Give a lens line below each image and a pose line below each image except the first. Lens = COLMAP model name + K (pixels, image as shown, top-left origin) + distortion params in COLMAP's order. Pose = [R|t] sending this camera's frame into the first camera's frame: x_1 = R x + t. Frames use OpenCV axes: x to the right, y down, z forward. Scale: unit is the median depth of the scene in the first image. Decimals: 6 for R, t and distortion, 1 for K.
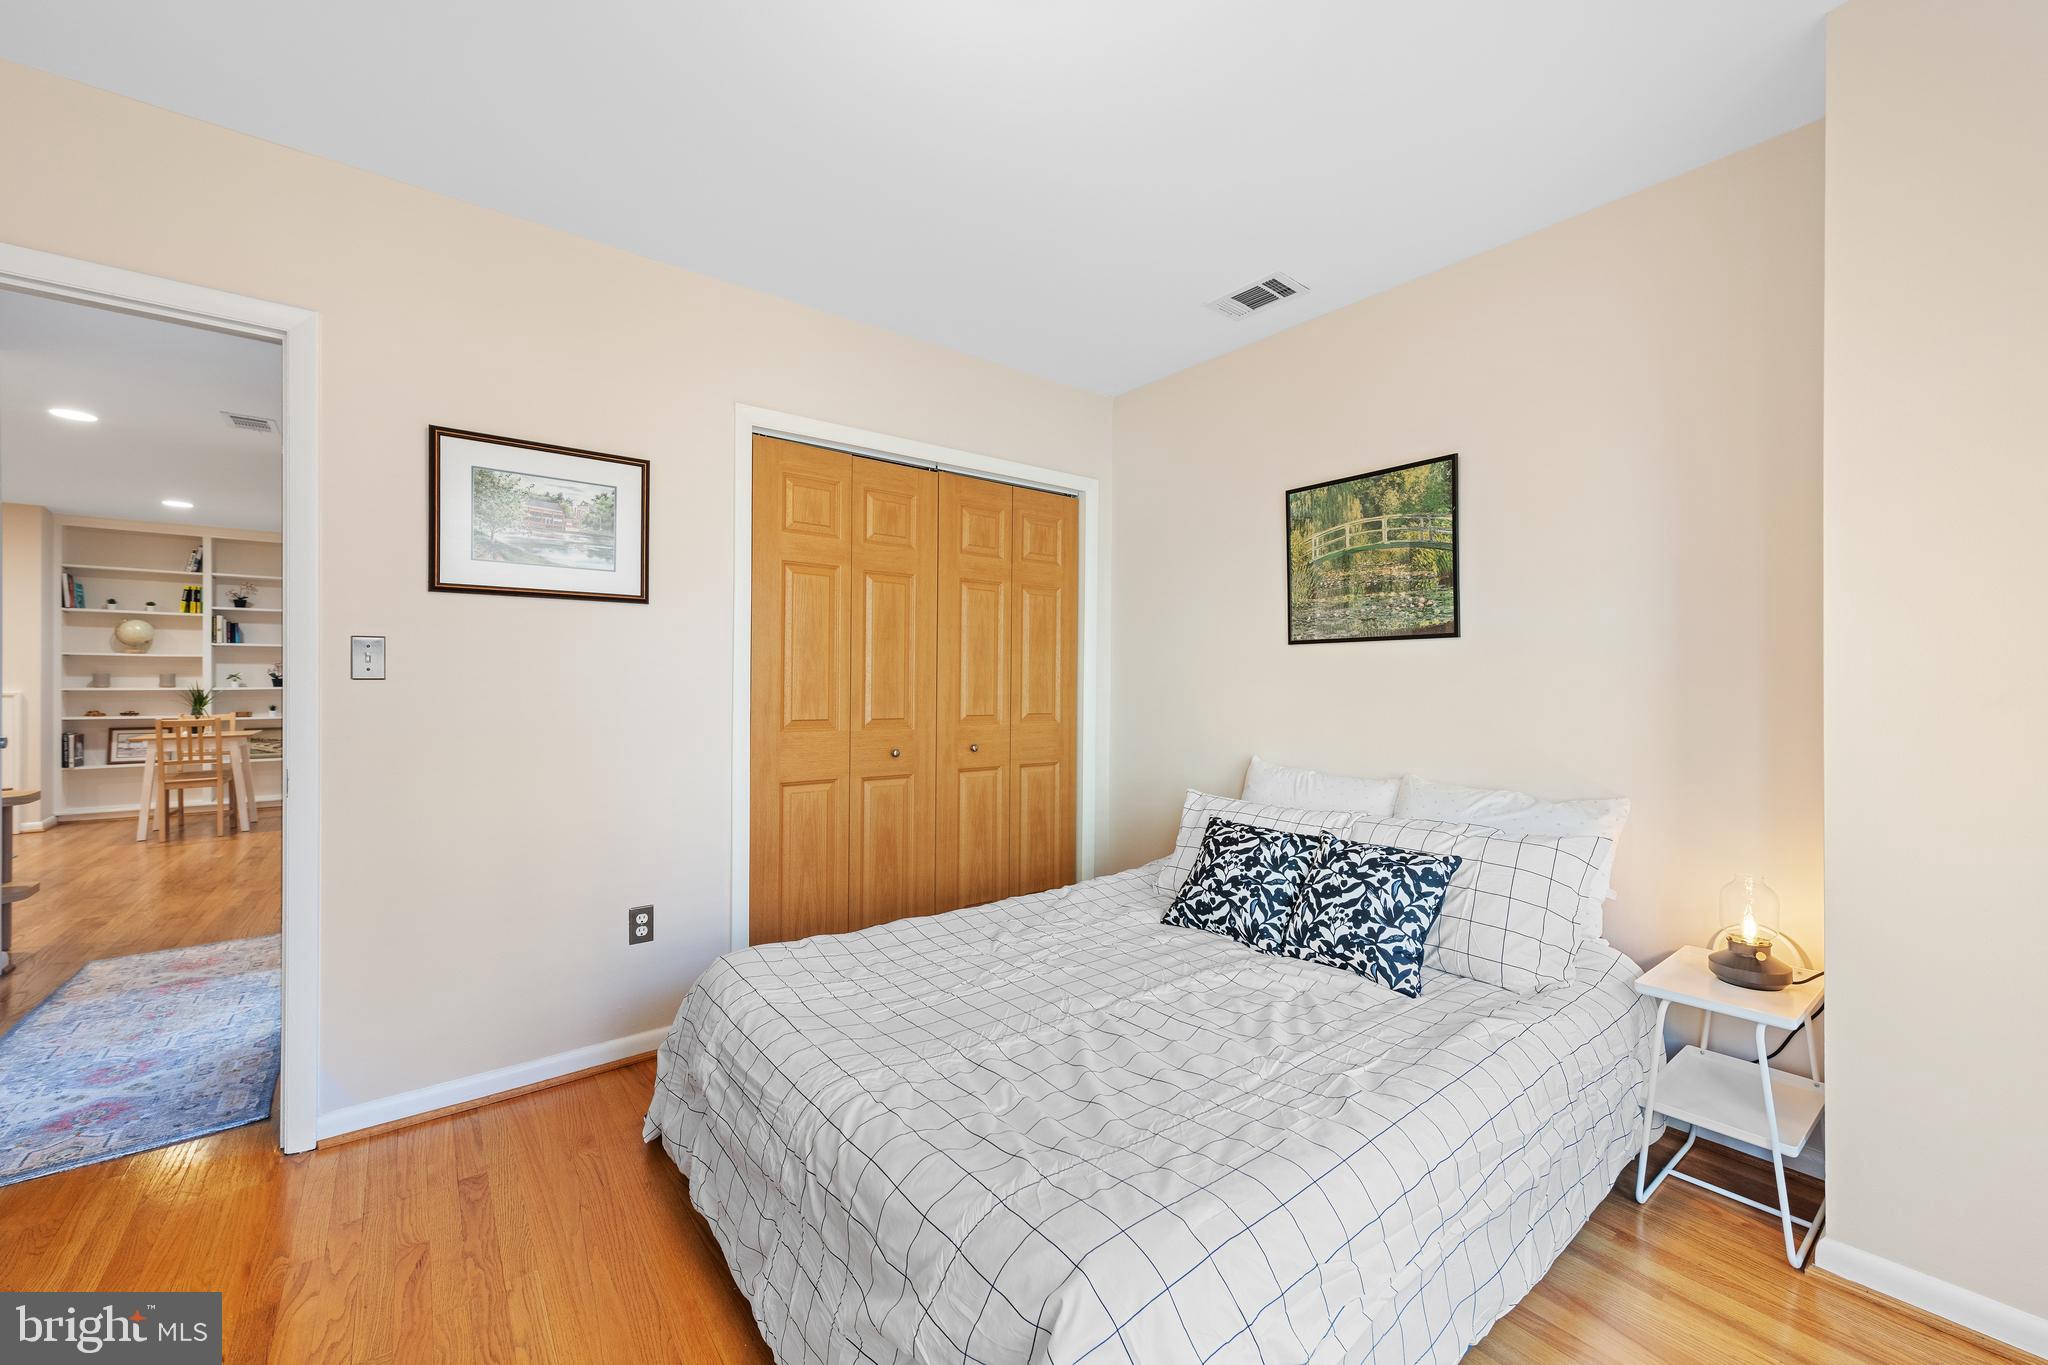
lens RADIAL K [[797.7, 0, 1021.0], [0, 797.7, 678.2], [0, 0, 1]] dist [0.001714, 0.000378]
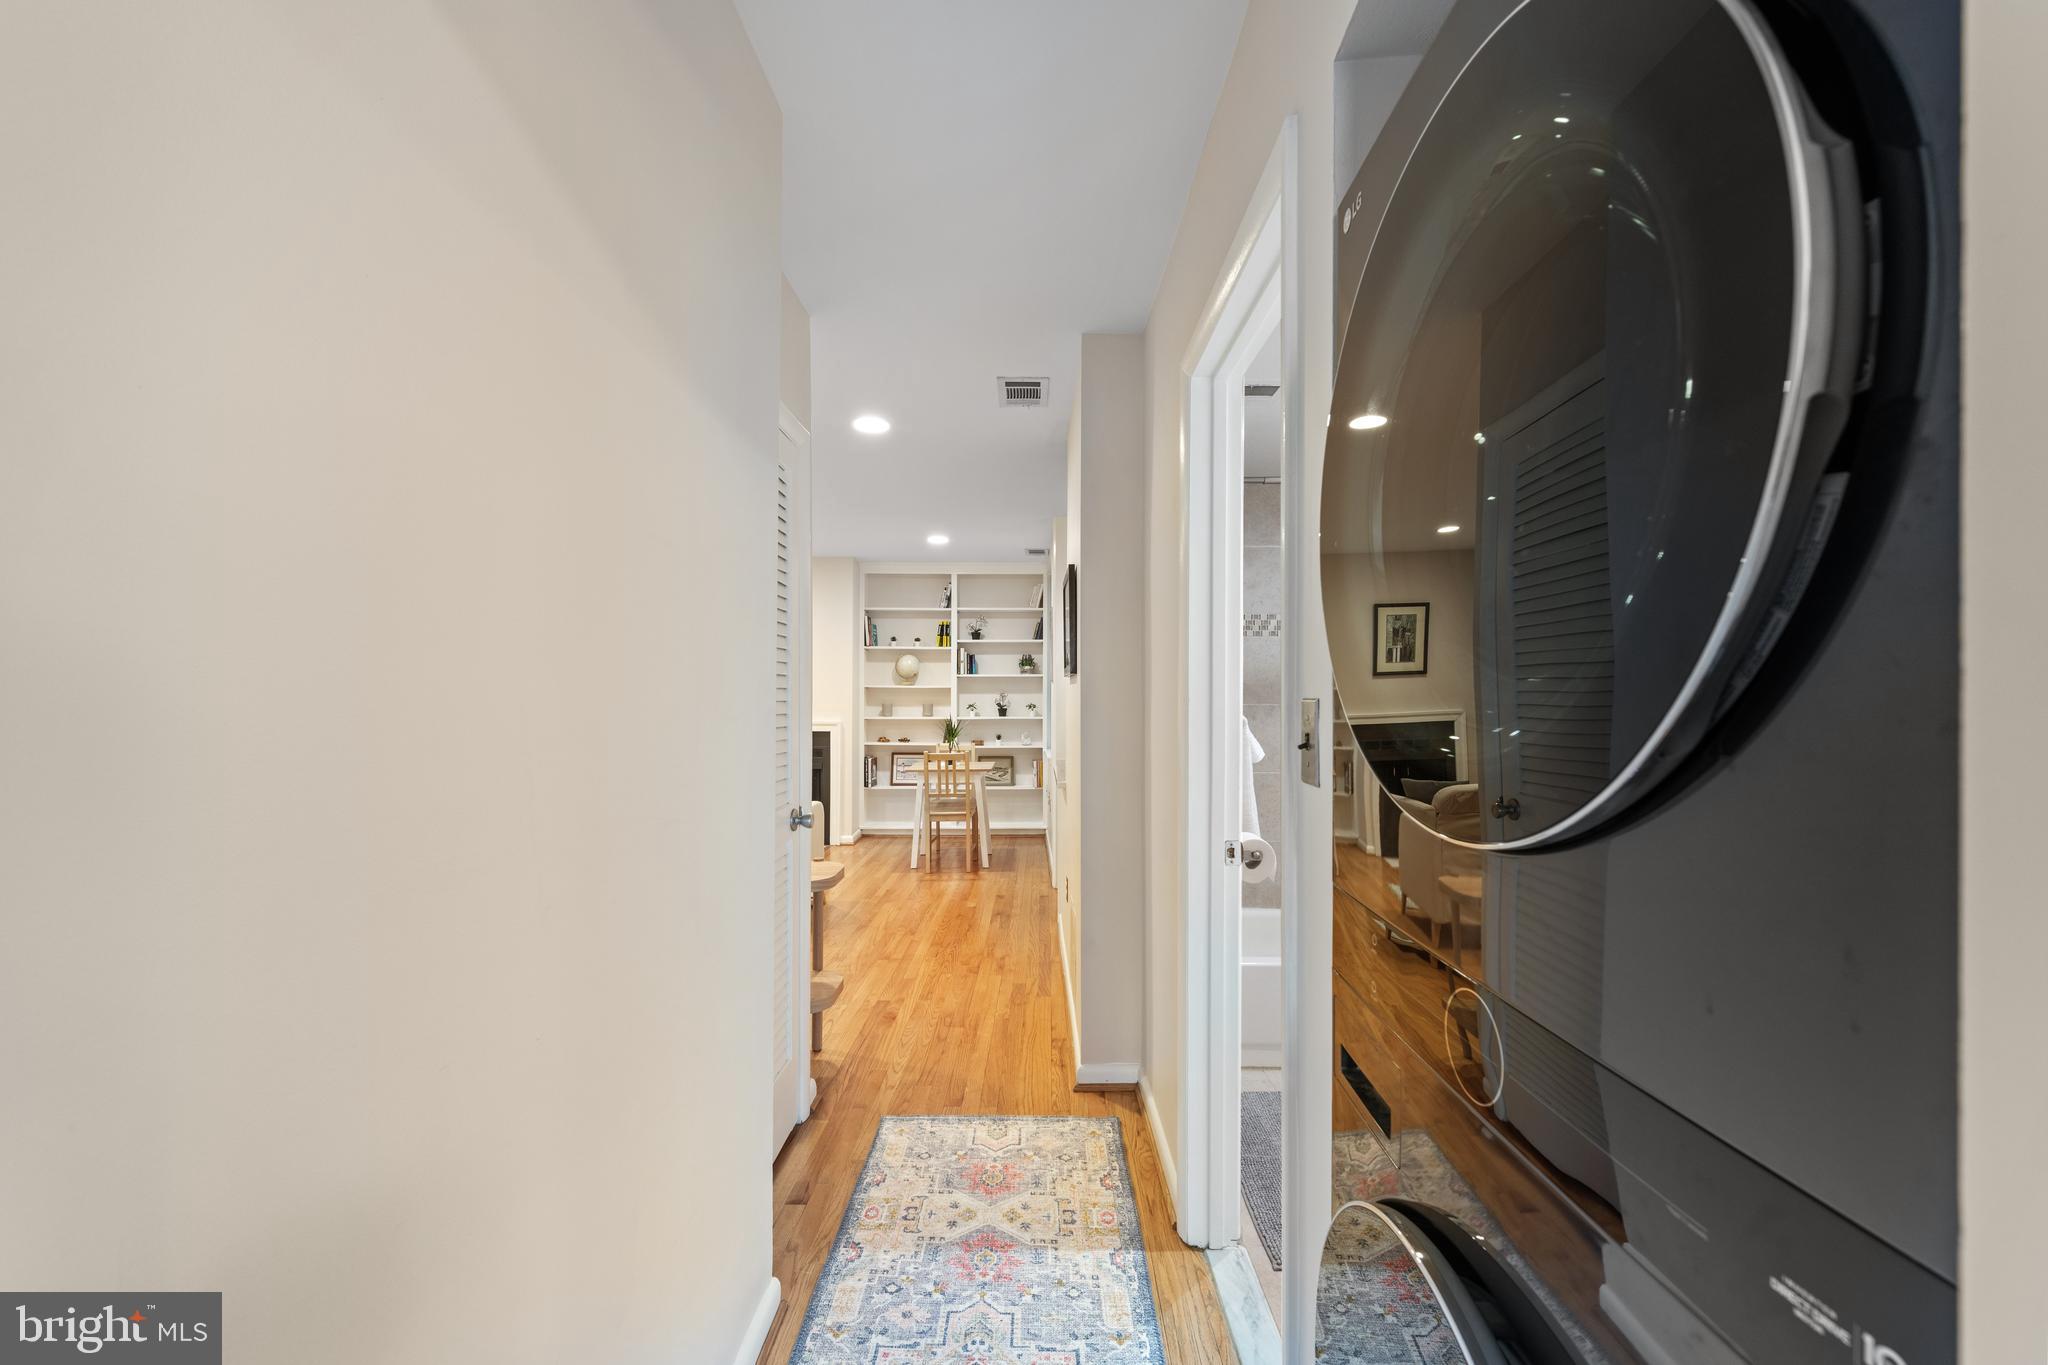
lens RADIAL K [[802.6, 0, 1024.0], [0, 802.6, 682.5], [0, 0, 1]] dist [0.000926, 0.000083]
pose [[0.776523, -0.011292, -0.629988, -0.329181], [0.001803, 0.999875, -0.015700, -0.019786], [0.630087, 0.011055, 0.776446, 0.278762]]
